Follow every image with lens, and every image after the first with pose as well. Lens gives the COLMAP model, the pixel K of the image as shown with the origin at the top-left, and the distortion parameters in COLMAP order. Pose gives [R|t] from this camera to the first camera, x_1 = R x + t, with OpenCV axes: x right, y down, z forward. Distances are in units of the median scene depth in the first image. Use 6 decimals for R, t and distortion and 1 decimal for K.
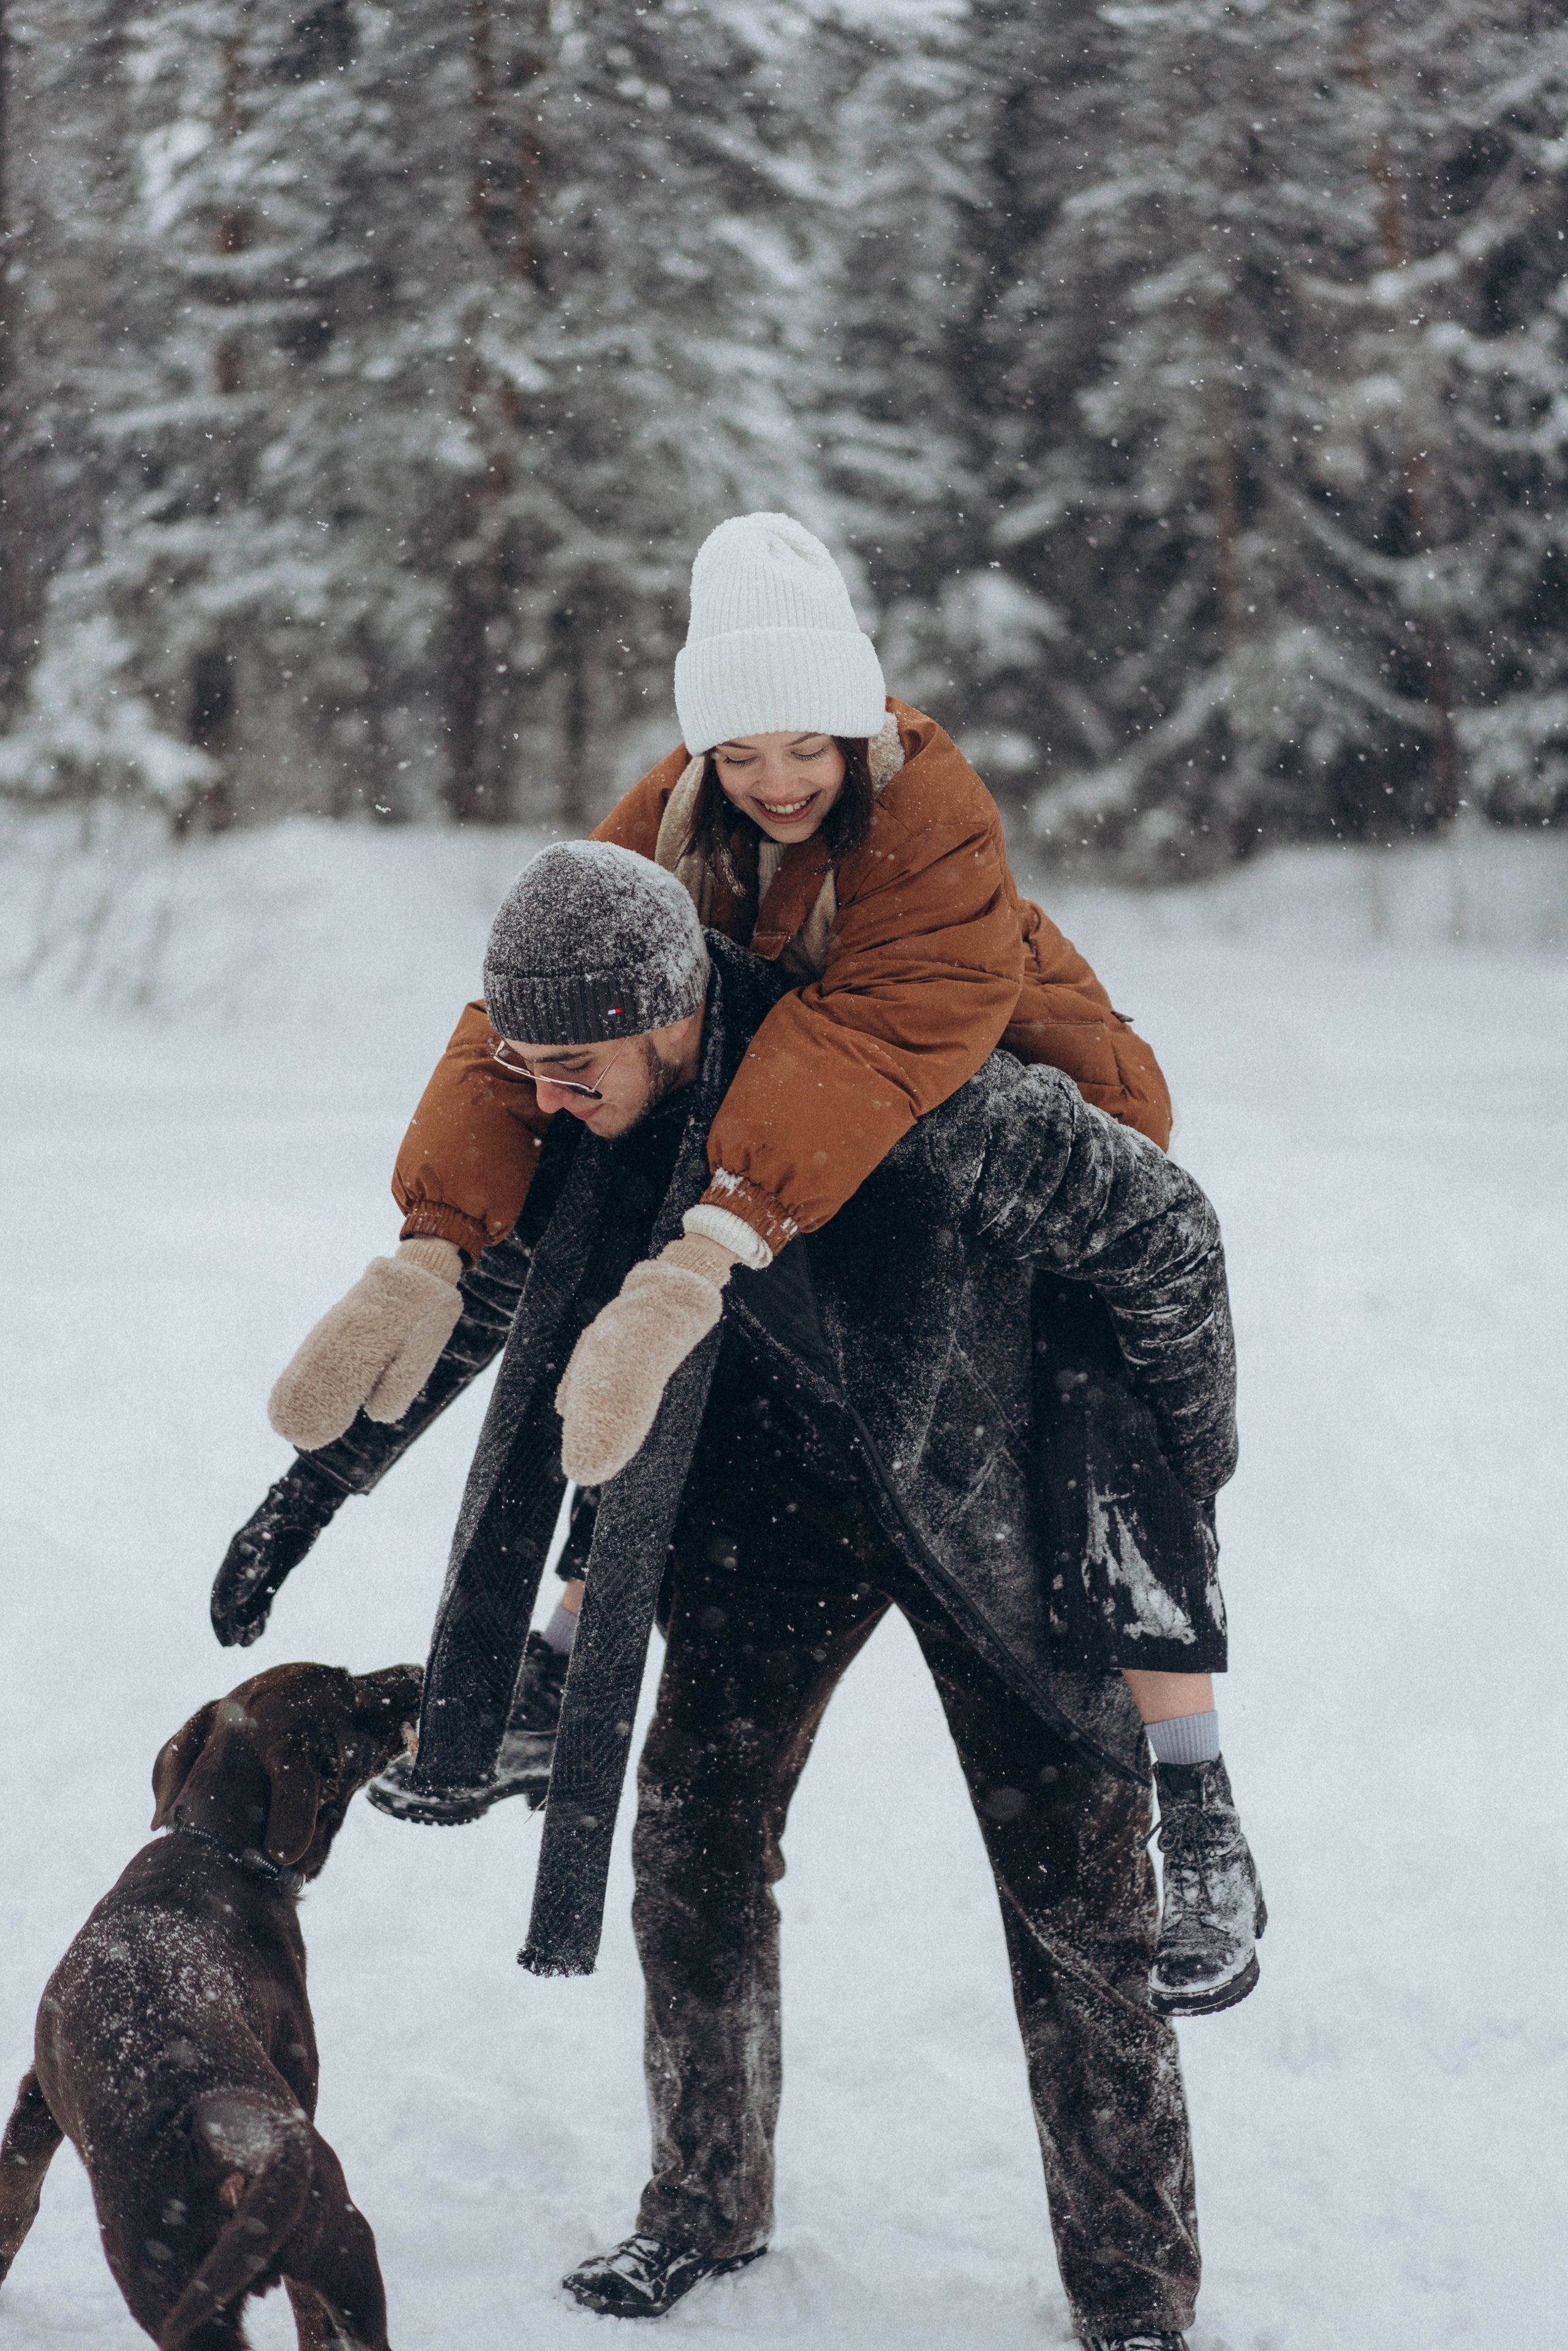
lens RADIAL K [[3711.7, 0, 784.0], [0, 3711.7, 1175.5], [0, 0, 1]] dist [0.033670, -0.123817]
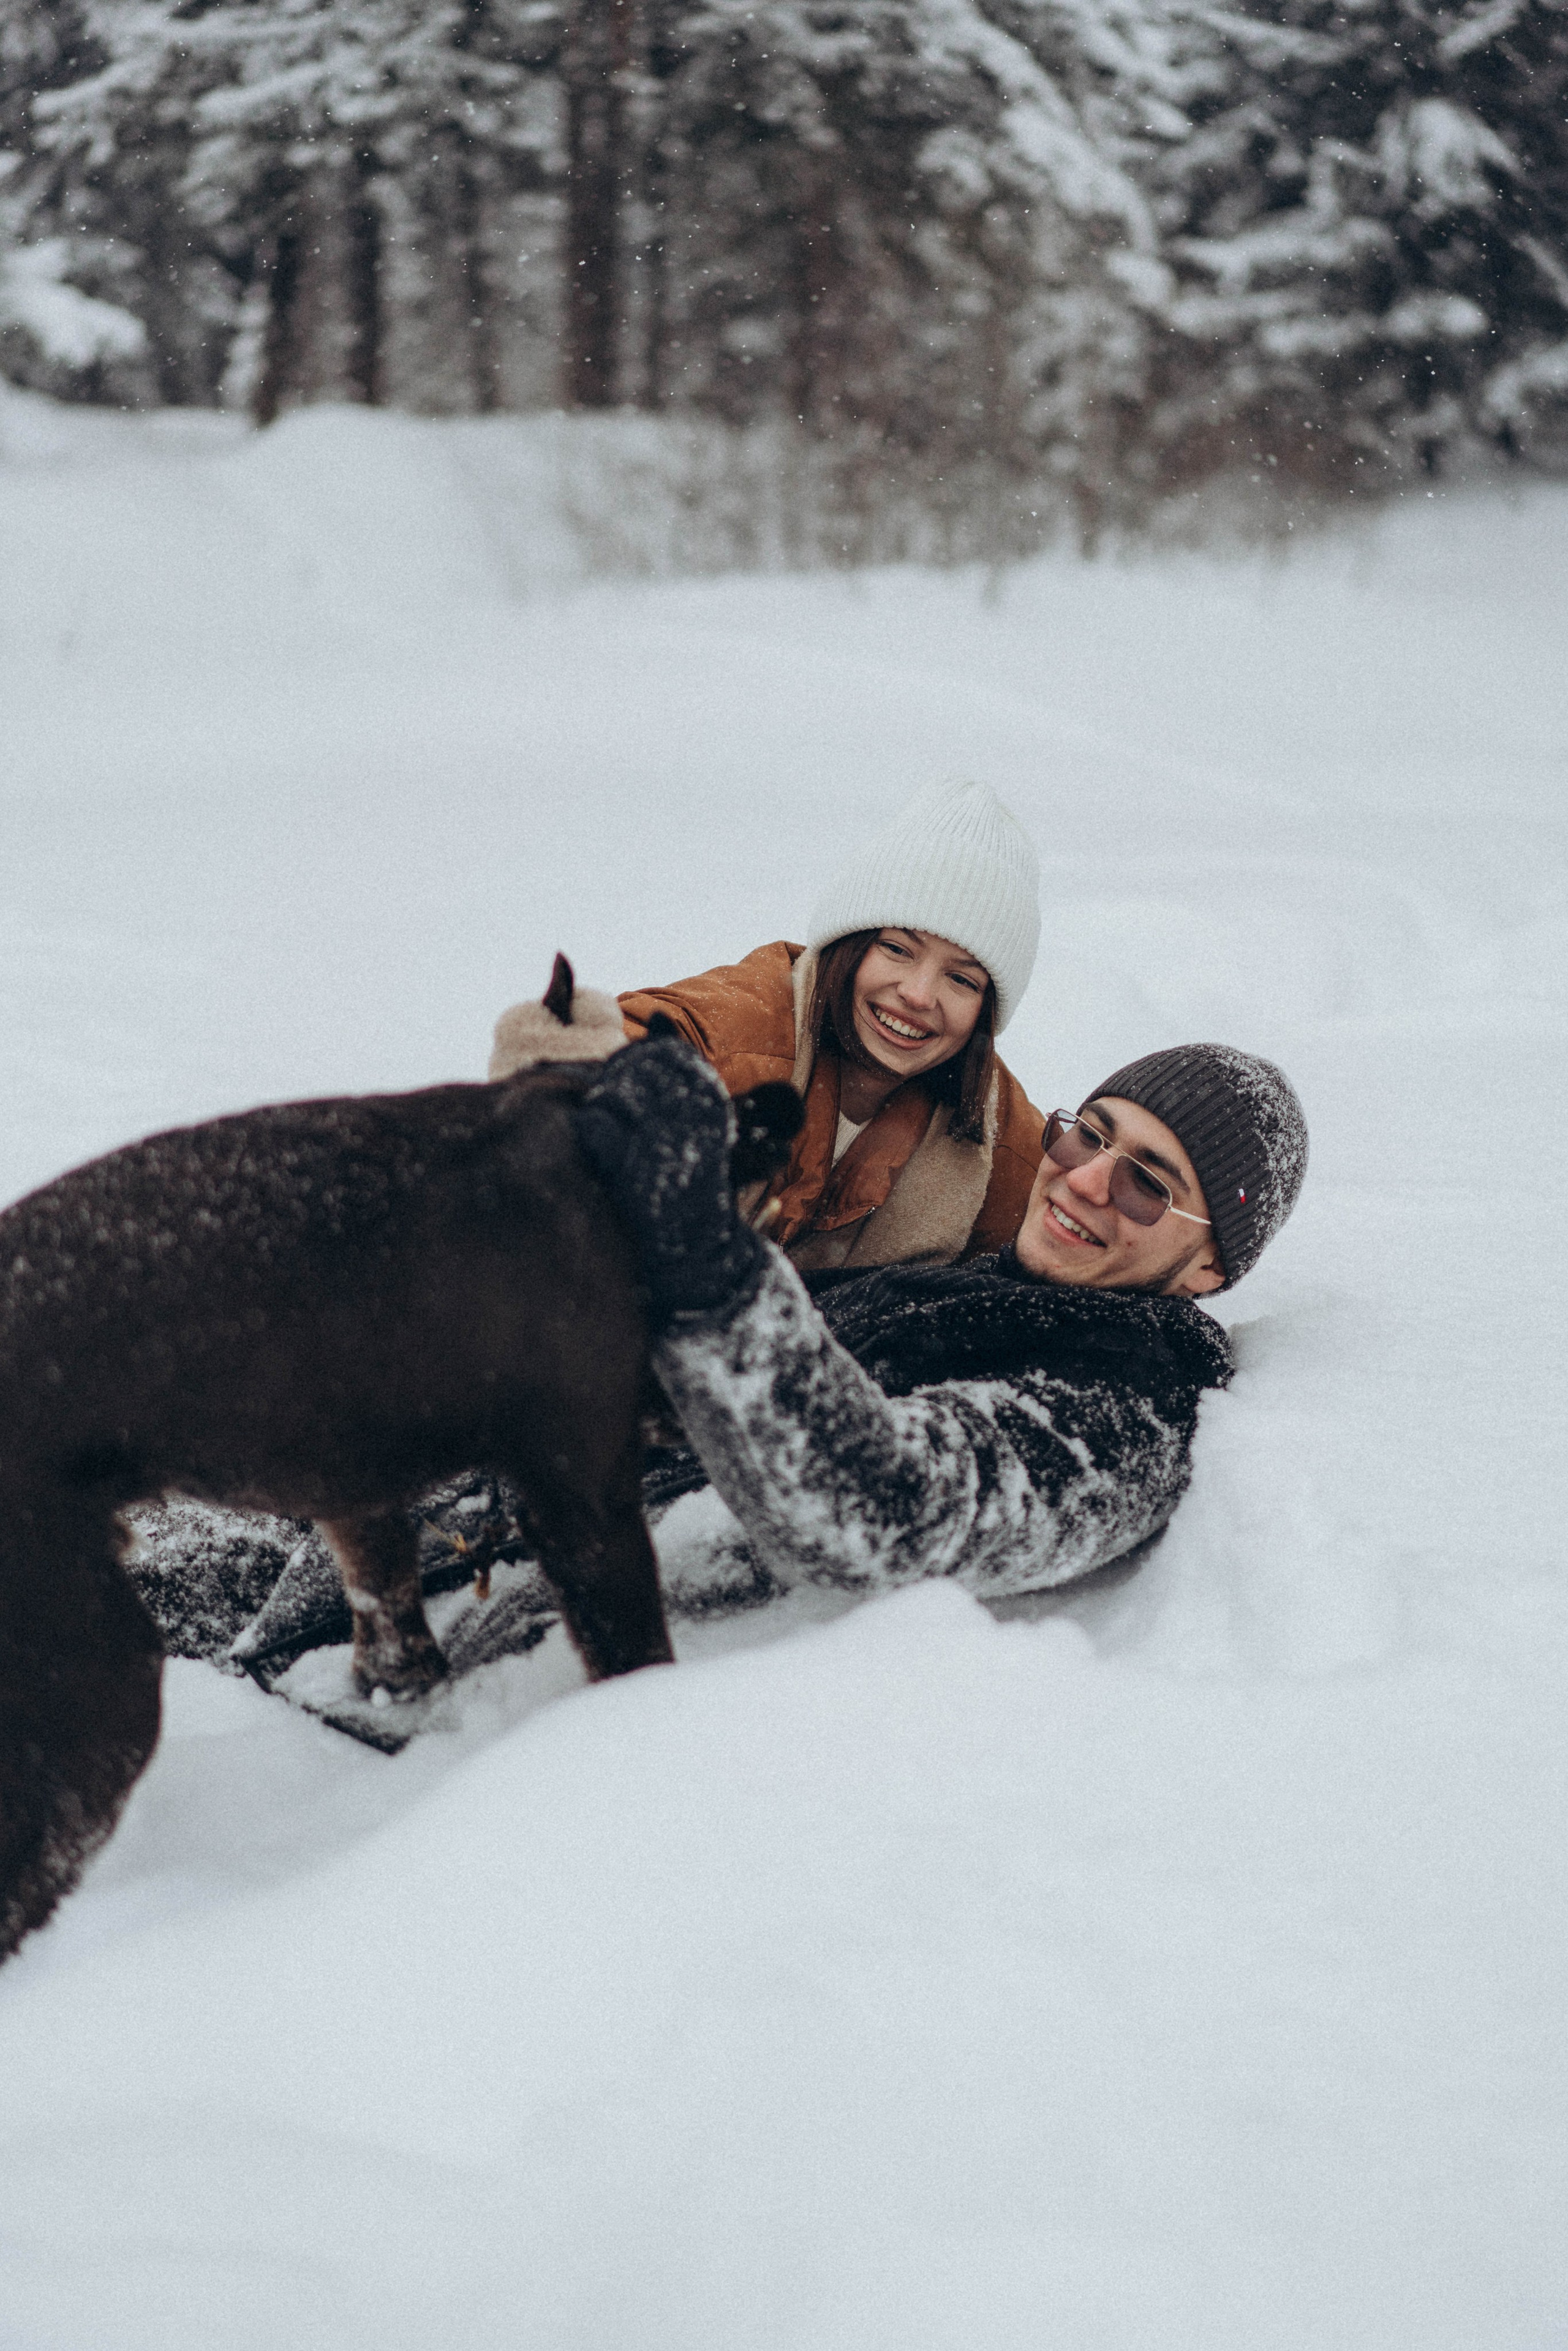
lens RADIAL K [[3711.7, 0, 784.0], [0, 3711.7, 1175.5], [0, 0, 1]] dist [0.033670, -0.123817]
pose [[0.989374, -0.005569, -0.145287, 0.031740], [0.019914, 0.995040, 0.097466, -0.007889], [0.144024, -0.099323, 0.984577, 0.145922]]
